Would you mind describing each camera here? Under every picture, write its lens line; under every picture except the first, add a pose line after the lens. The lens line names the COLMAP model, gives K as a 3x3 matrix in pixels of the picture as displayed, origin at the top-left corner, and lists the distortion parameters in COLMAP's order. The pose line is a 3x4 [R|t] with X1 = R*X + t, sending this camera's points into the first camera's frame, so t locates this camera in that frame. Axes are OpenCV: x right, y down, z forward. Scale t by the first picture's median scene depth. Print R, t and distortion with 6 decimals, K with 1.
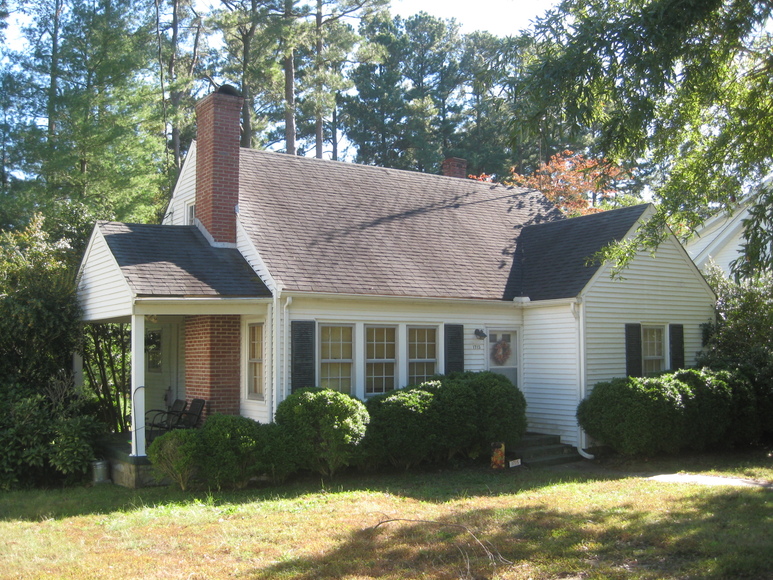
lens RADIAL K [[831.1, 0, 386.5], [0, 831.1, 290.0], [0, 0, 1]] dist [-0.110766, 0.011784]
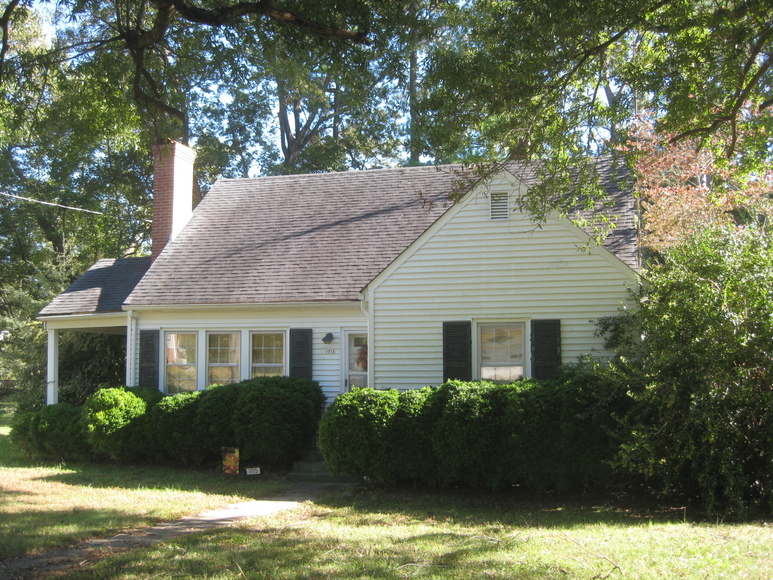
lens RADIAL K [[831.1, 0, 386.5], [0, 831.1, 290.0], [0, 0, 1]] dist [-0.110766, 0.011784]
pose [[0.647250, -0.064104, -0.759577, 0.889299], [0.055677, 0.997772, -0.036763, 0.037231], [0.760242, -0.018496, 0.649377, 0.438104]]
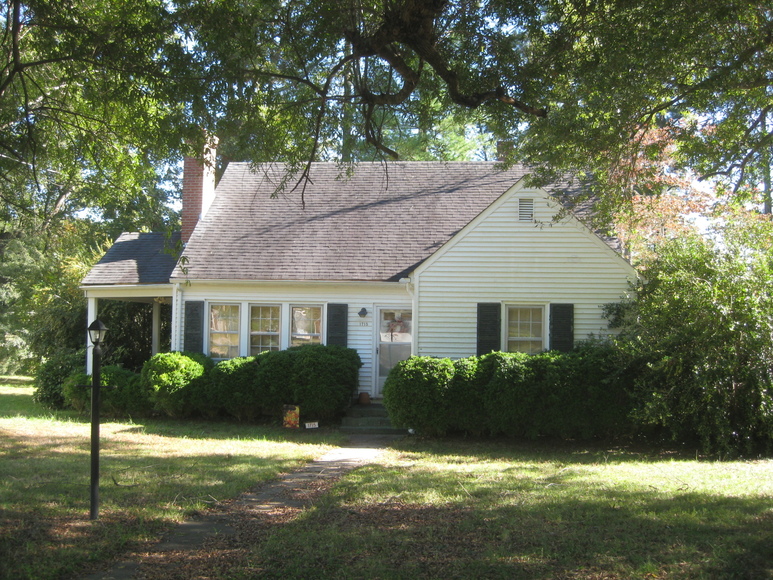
lens RADIAL K [[831.1, 0, 386.5], [0, 831.1, 290.0], [0, 0, 1]] dist [-0.110766, 0.011784]
pose [[0.752642, -0.012547, -0.658311, 0.874999], [0.027208, 0.999557, 0.012055, 0.010822], [0.657868, -0.026984, 0.752650, 0.187905]]
